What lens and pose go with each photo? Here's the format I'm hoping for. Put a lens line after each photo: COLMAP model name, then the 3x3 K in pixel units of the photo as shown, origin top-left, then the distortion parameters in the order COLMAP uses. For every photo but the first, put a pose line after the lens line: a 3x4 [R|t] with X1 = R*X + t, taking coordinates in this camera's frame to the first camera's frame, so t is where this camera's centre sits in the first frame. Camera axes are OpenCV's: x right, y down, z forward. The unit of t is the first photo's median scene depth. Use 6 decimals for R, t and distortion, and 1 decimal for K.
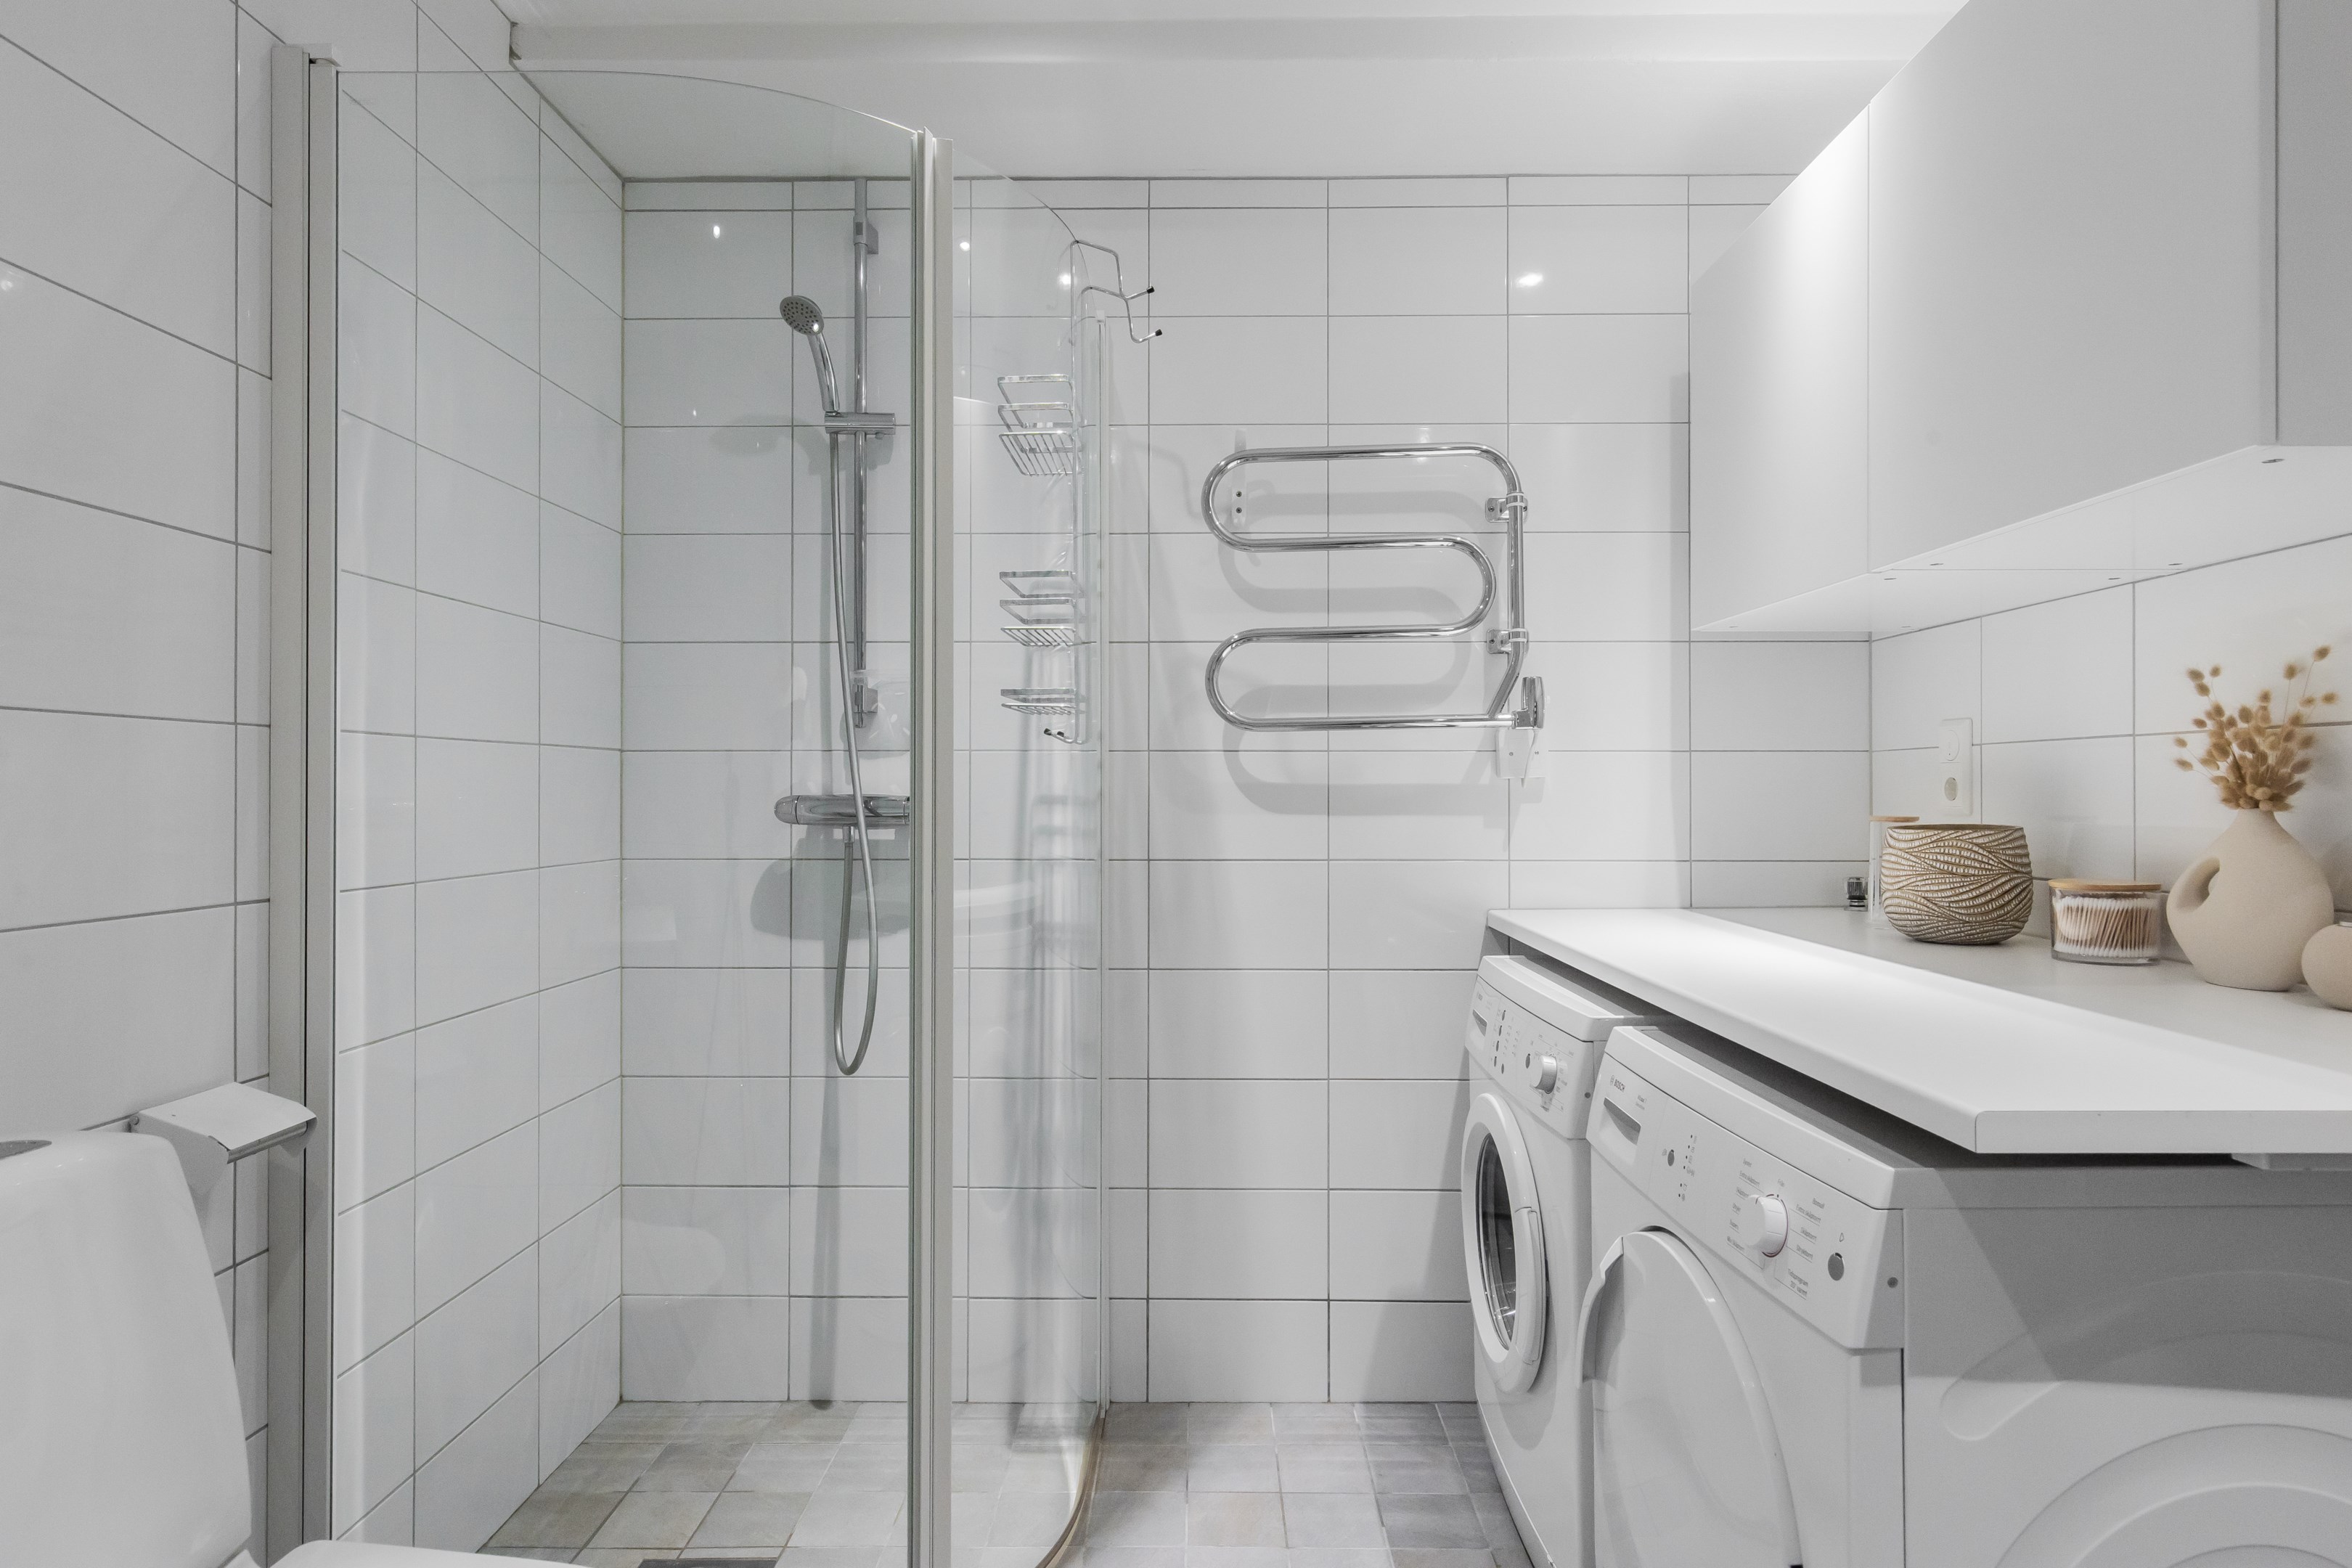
lens RADIAL K [[1273.4, 0, 1175.1], [0, 1273.4, 784.2], [0, 0, 1]] dist [-0.007261, -0.006368]
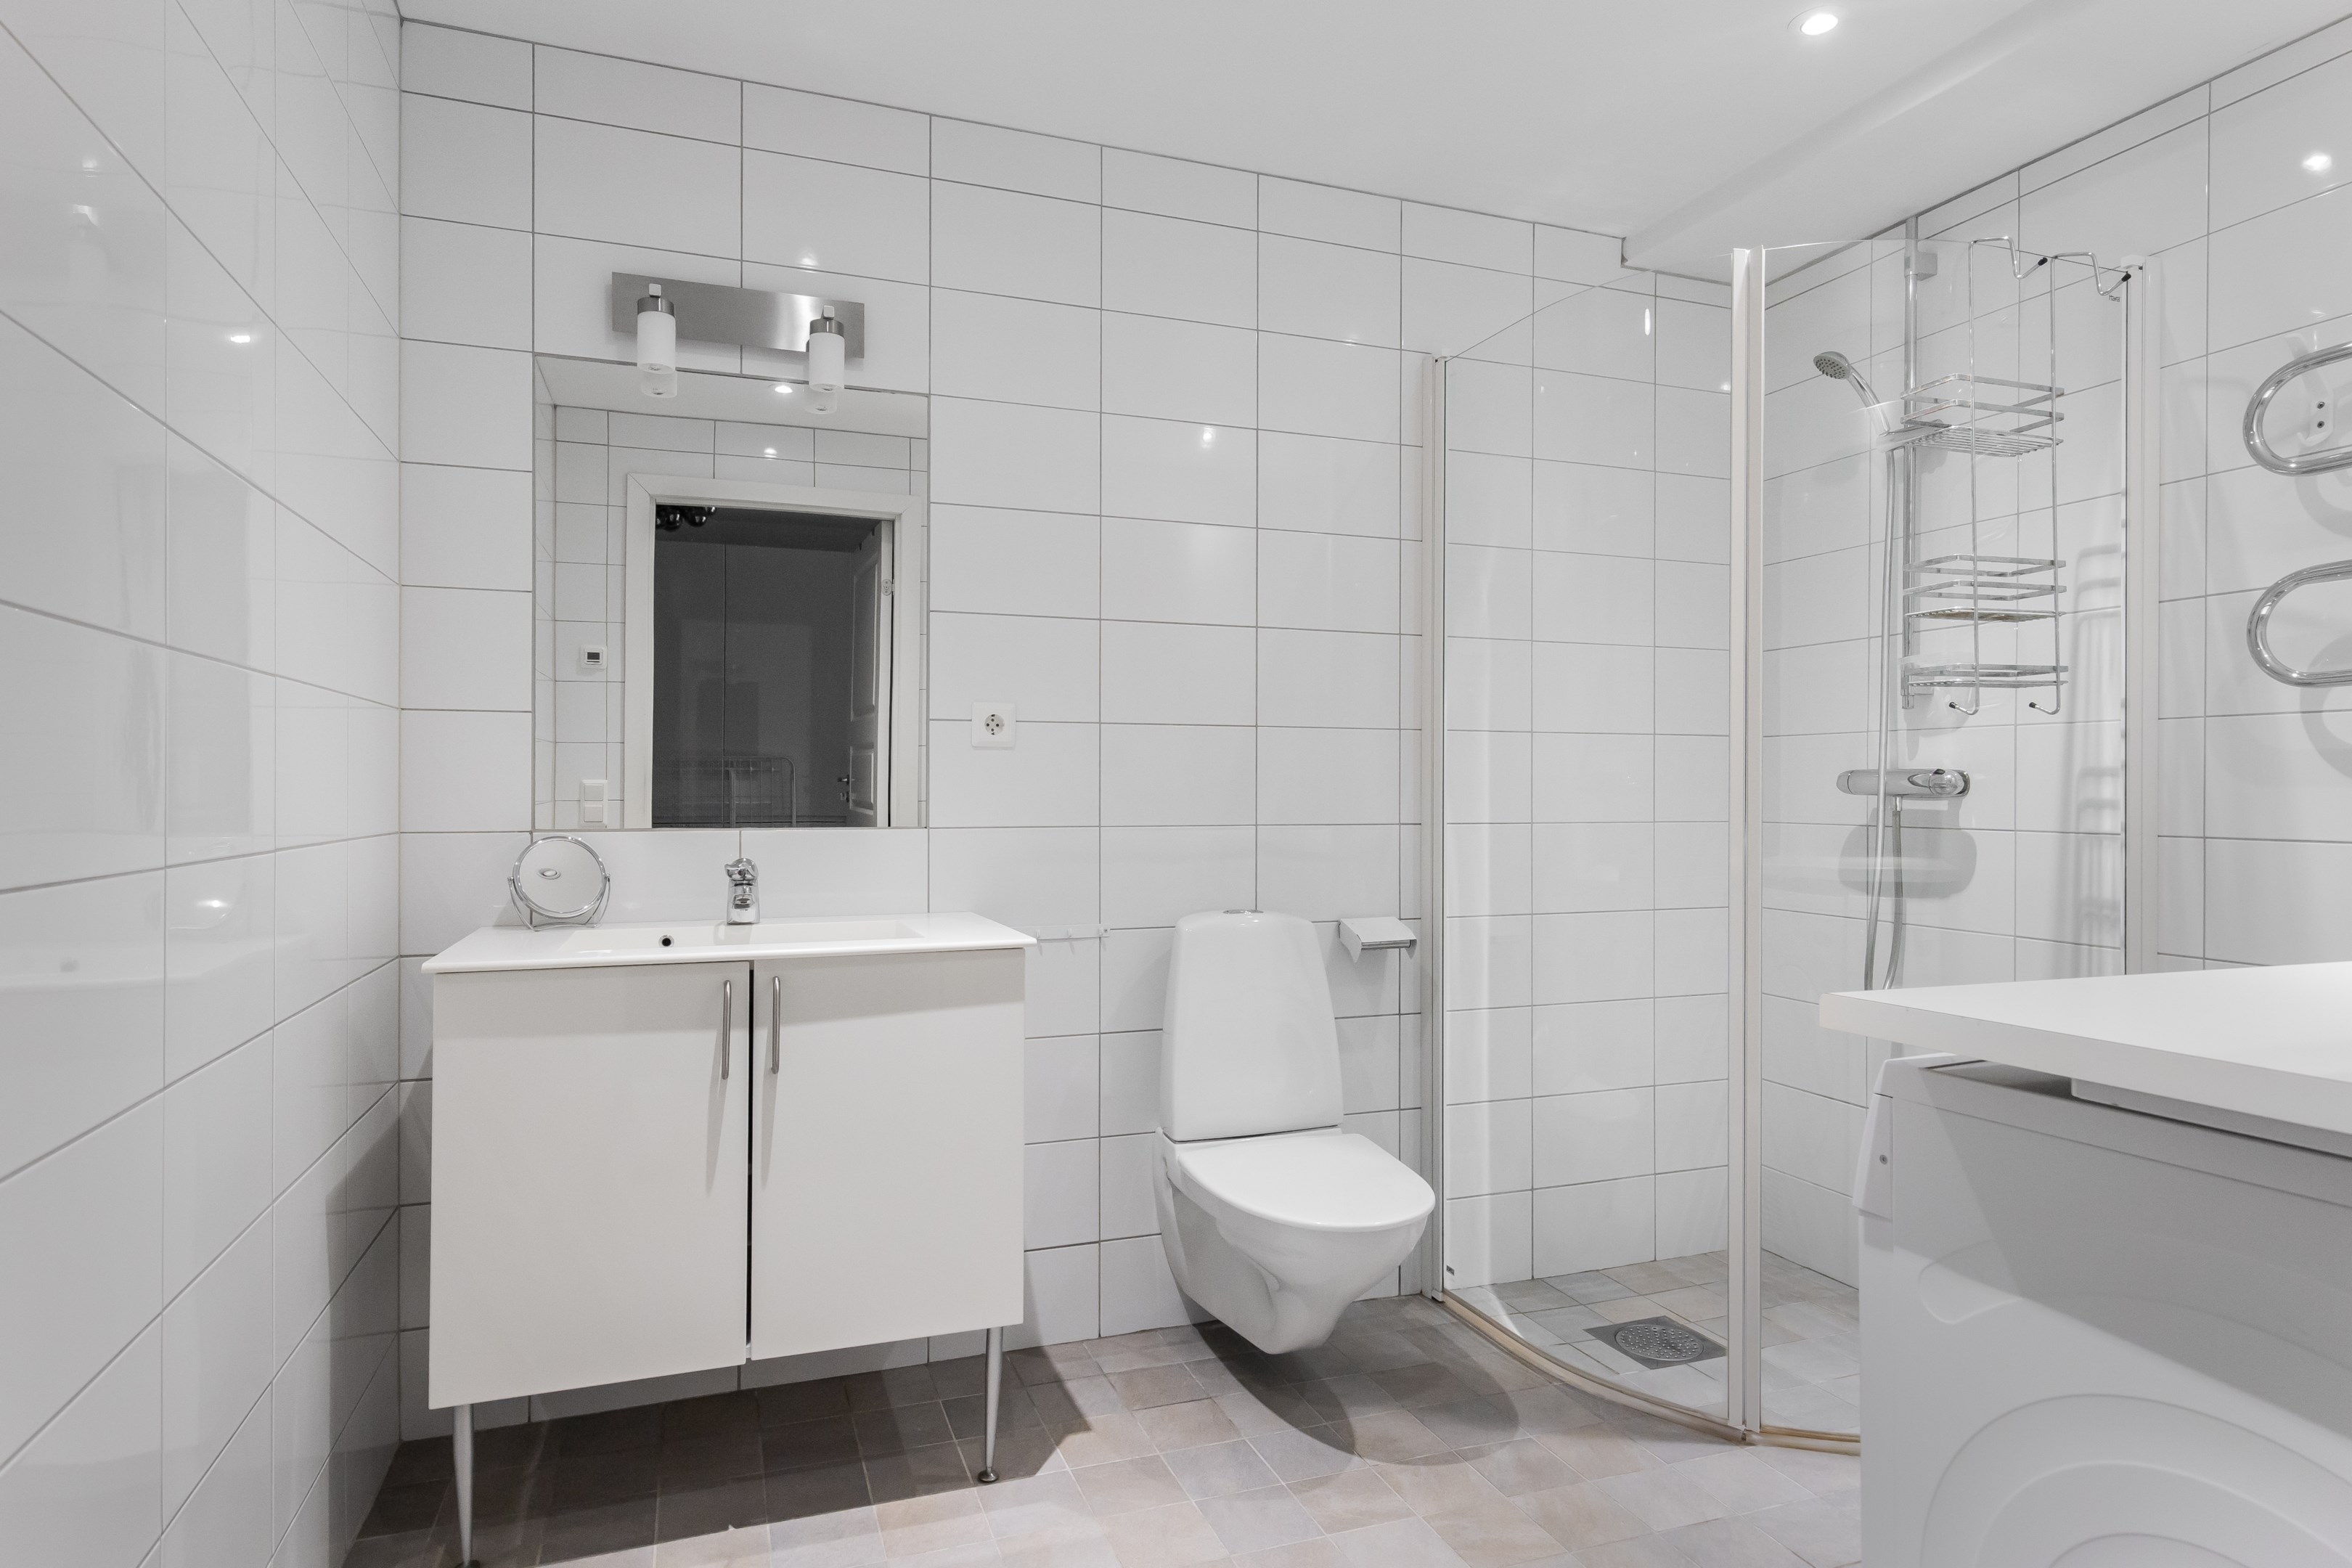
lens RADIAL K [[1273.4, 0, 1166.5], [0, 1273.4, 785.0], [0, 0, 1]] dist [-0.007261, -0.006368]
pose [[0.355521, -0.000201, -0.934668, 0.555741], [0.002737, 0.999996, 0.000826, 0.019580], [0.934664, -0.002852, 0.355520, -0.007650]]
